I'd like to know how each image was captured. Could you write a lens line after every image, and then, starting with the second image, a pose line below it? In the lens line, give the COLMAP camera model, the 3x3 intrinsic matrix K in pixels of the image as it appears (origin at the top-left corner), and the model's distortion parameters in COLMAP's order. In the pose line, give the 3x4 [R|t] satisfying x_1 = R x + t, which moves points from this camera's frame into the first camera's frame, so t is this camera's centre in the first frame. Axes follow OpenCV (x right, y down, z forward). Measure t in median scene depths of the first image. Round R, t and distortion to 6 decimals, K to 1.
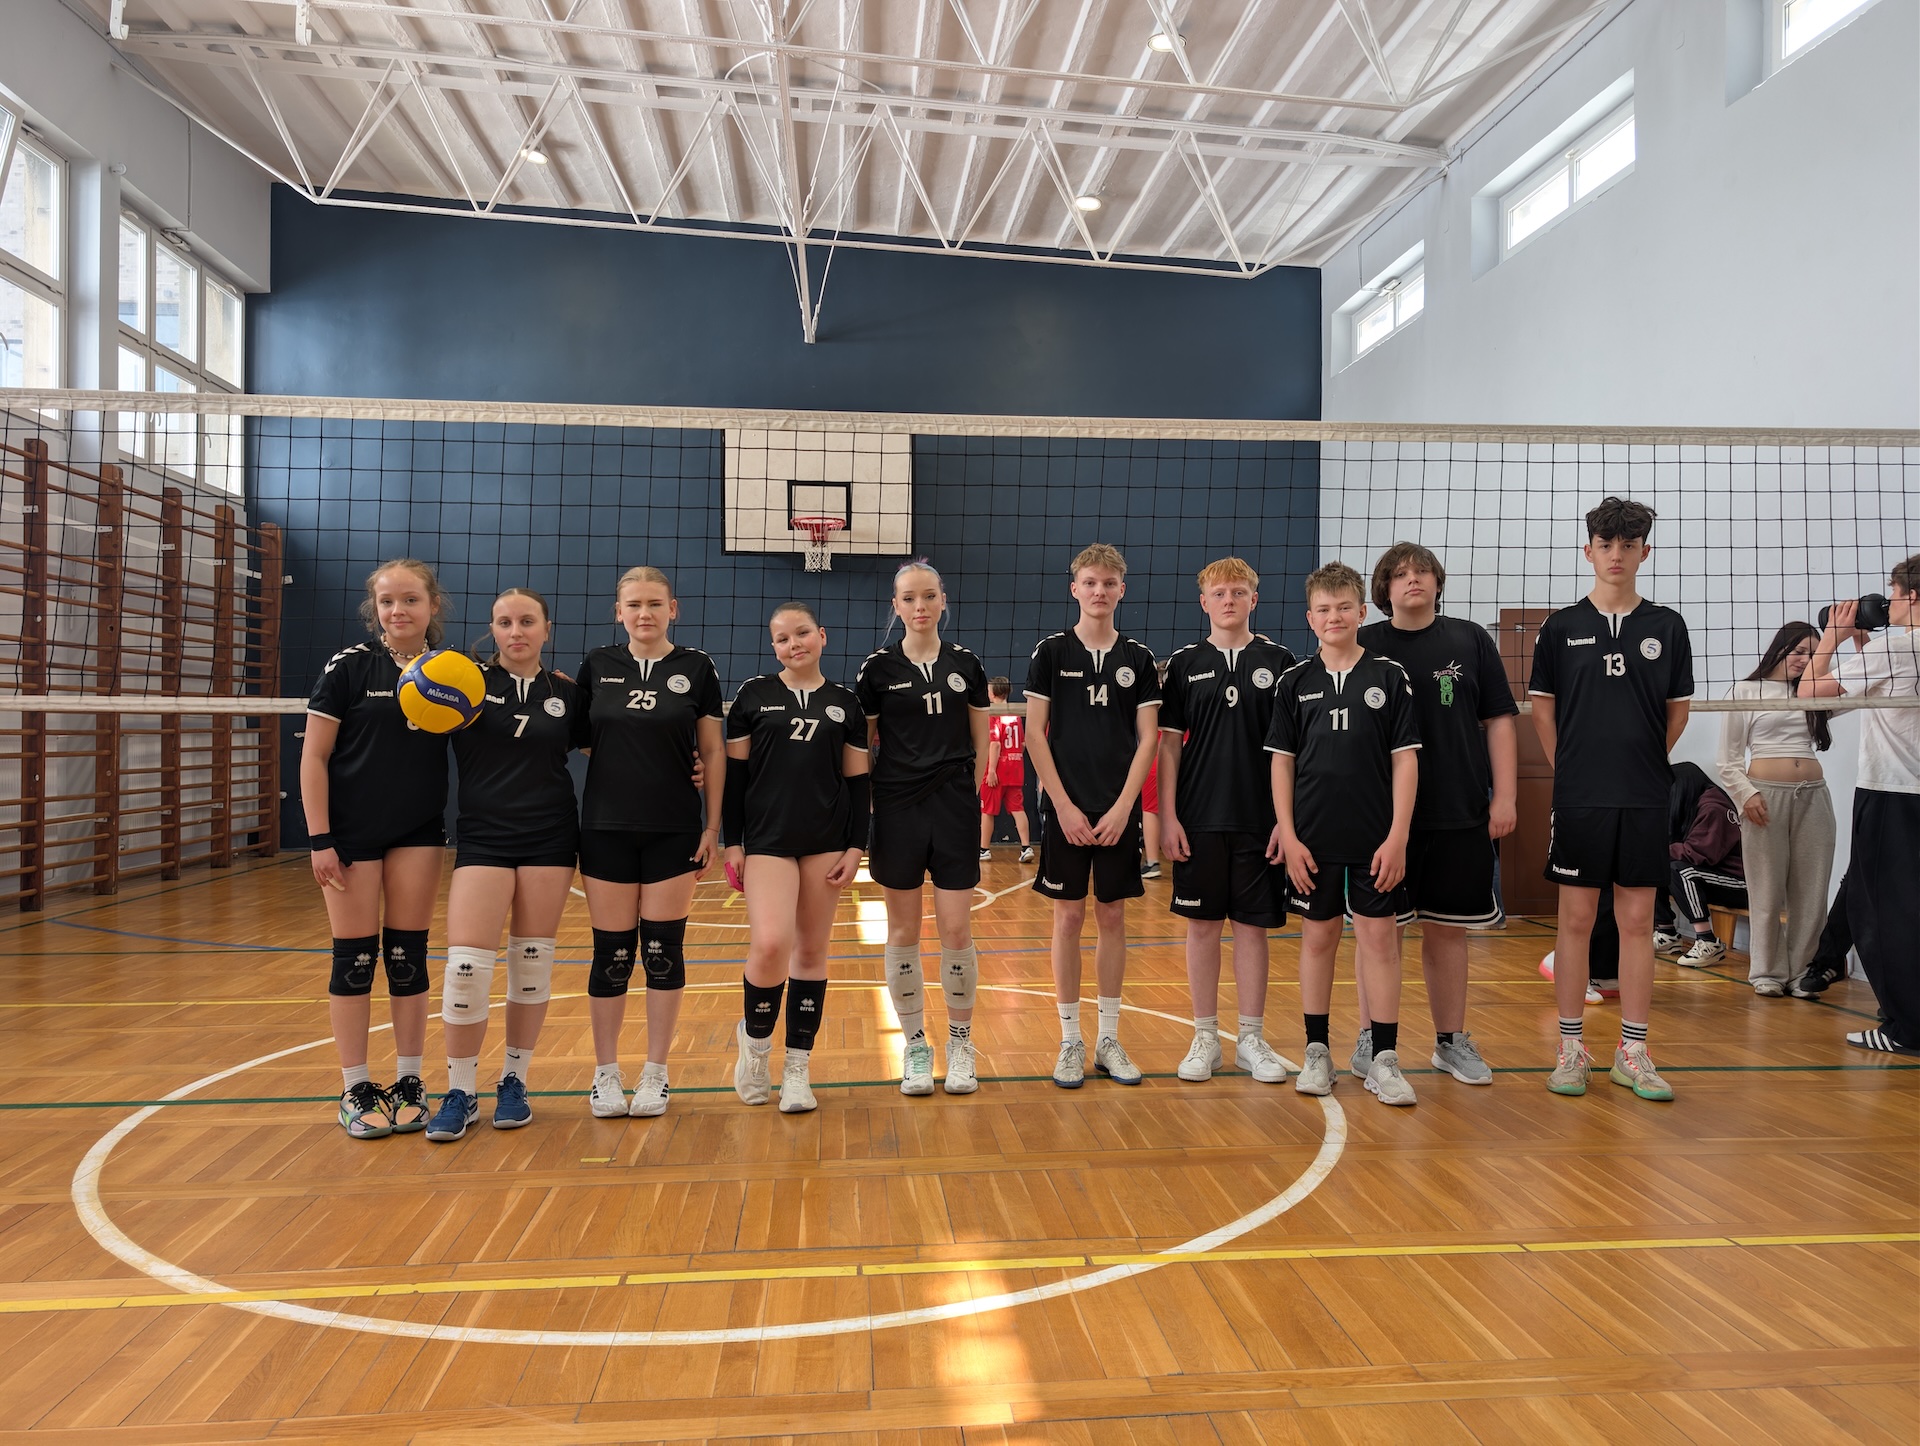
lens RADIAL K [[1352.5, 0, 960.0], [0, 1352.5, 723.0], [0, 0, 1]] dist [0.008358, 0.002693]
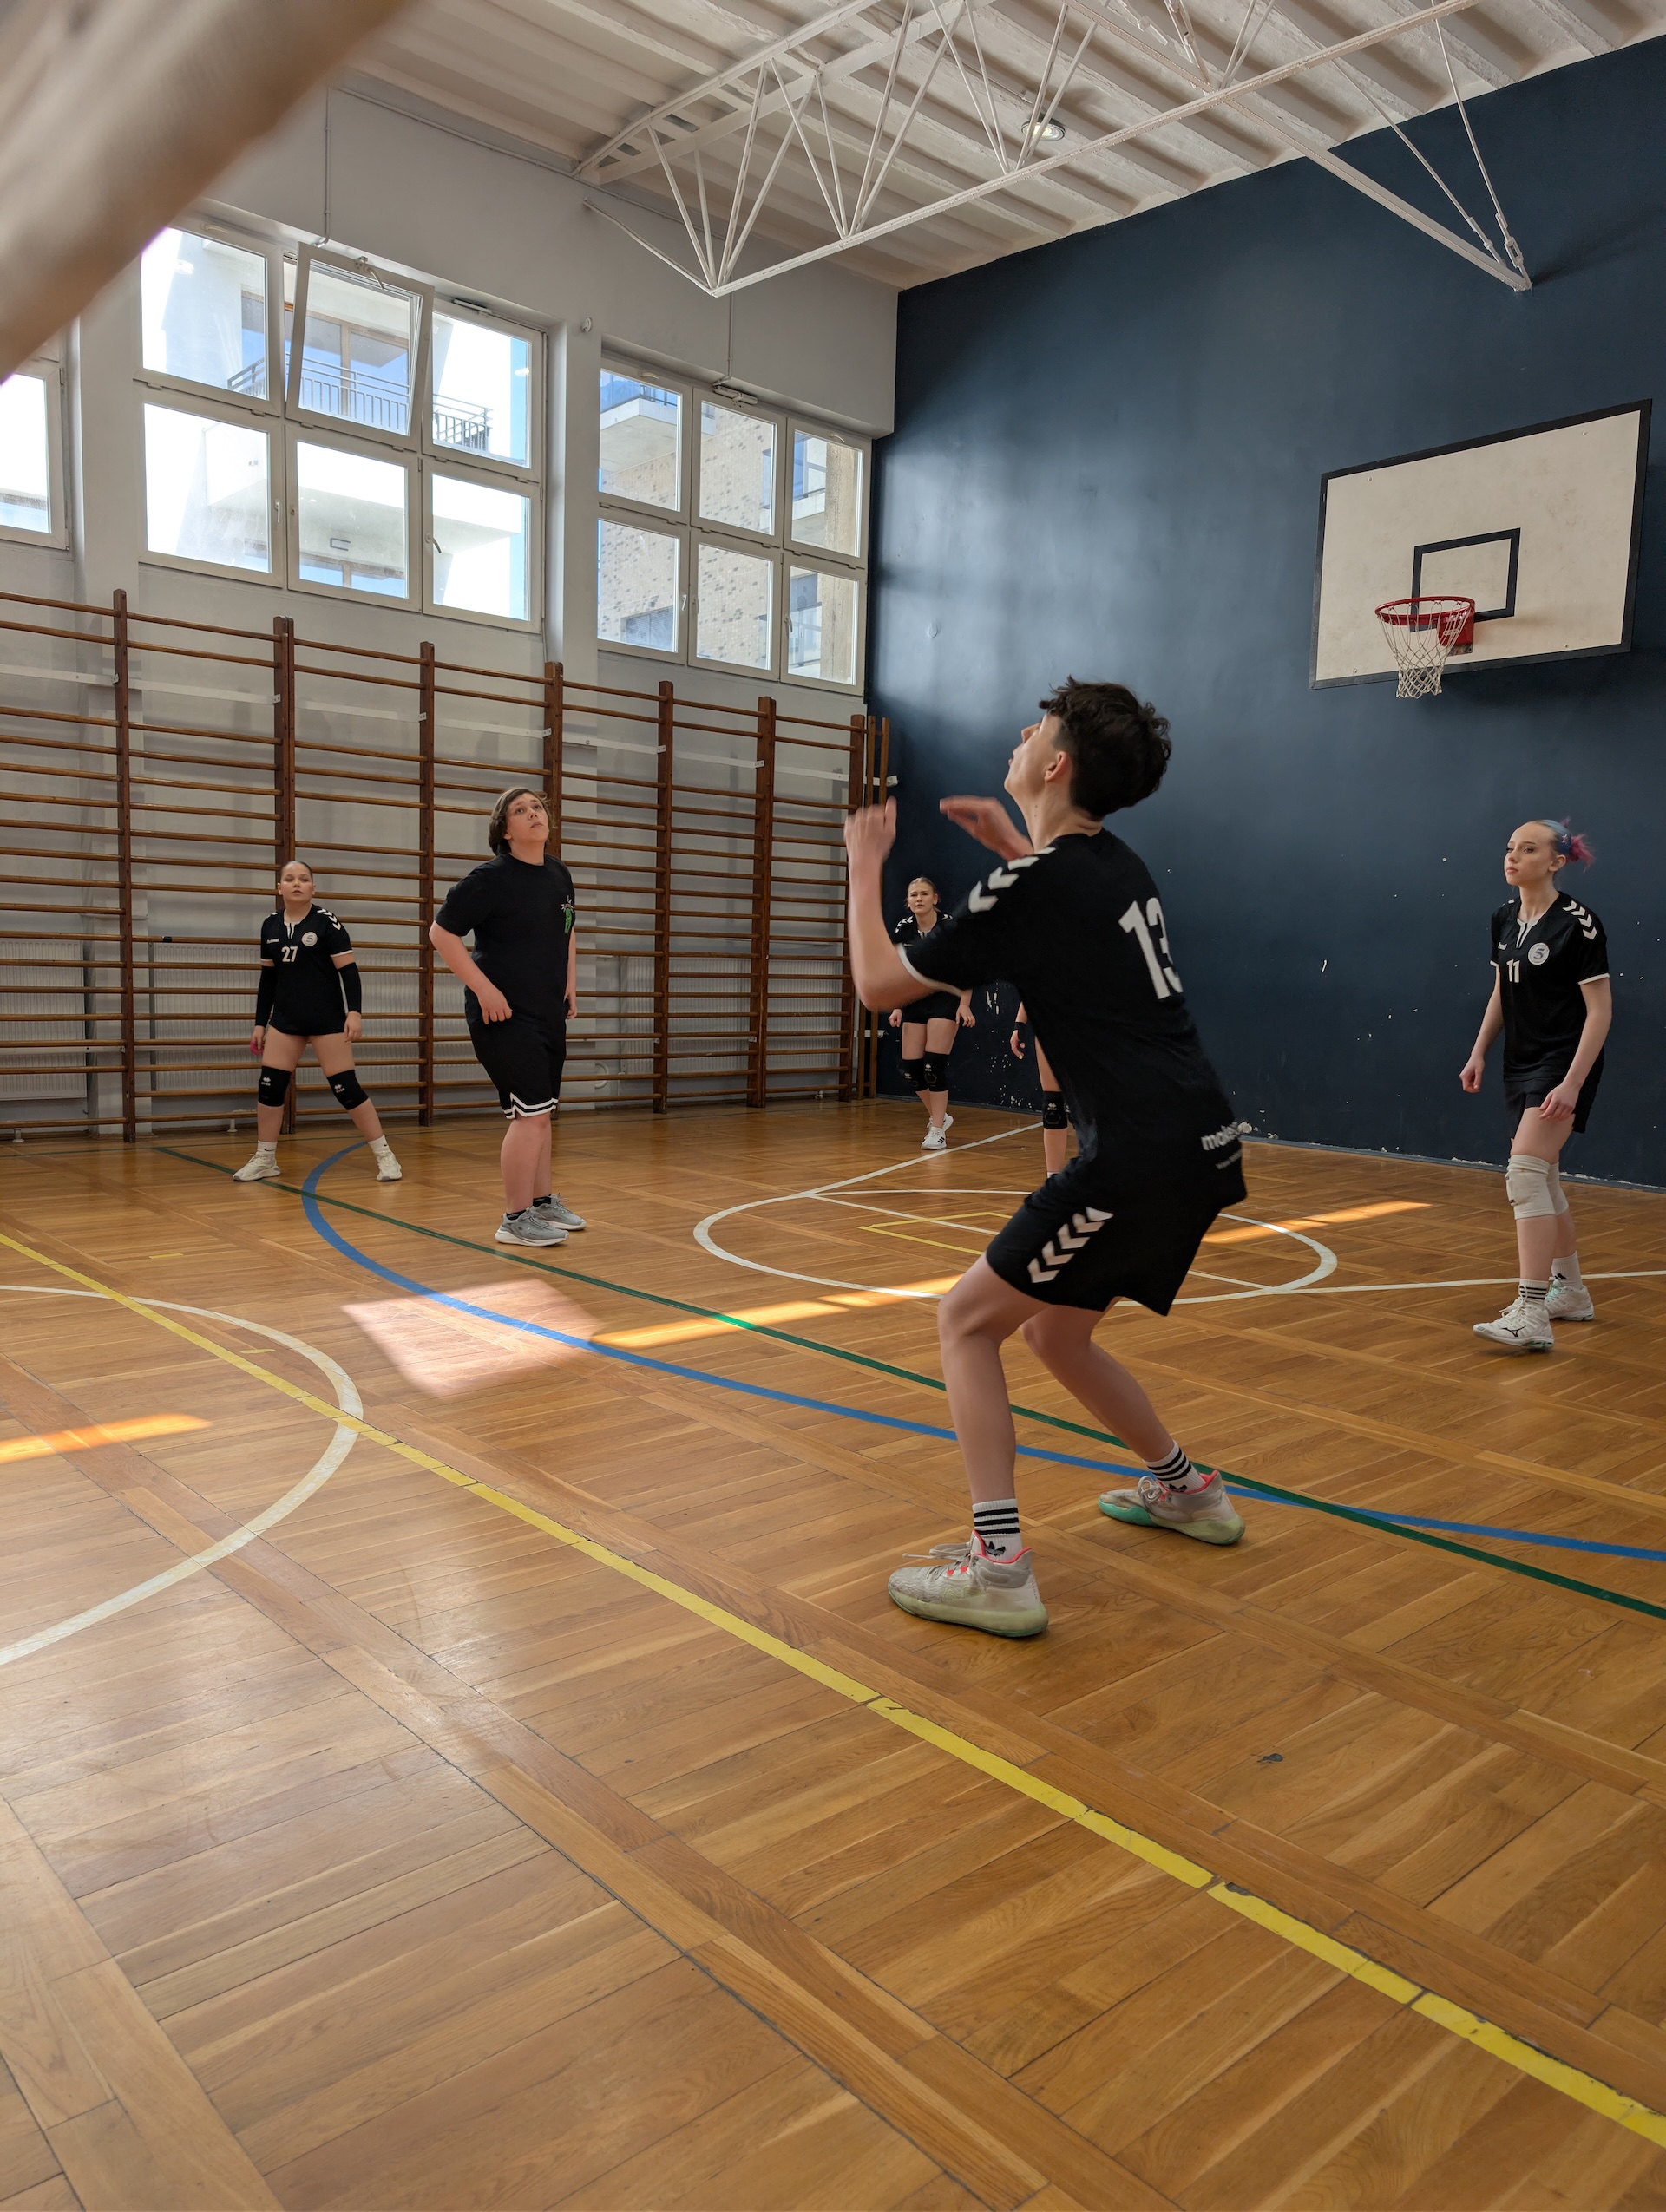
lens RADIAL K [[1558.4, 0, 833.0], [0, 1558.4, 1106.0], [0, 0, 1]] dist [0.008358, 0.002693]
pose [[0.591743, 0.099581, -0.799952, 0.288003], [-0.028872, 0.994322, 0.102419, -0.001797], [0.805609, -0.037510, 0.591259, 0.396743]]
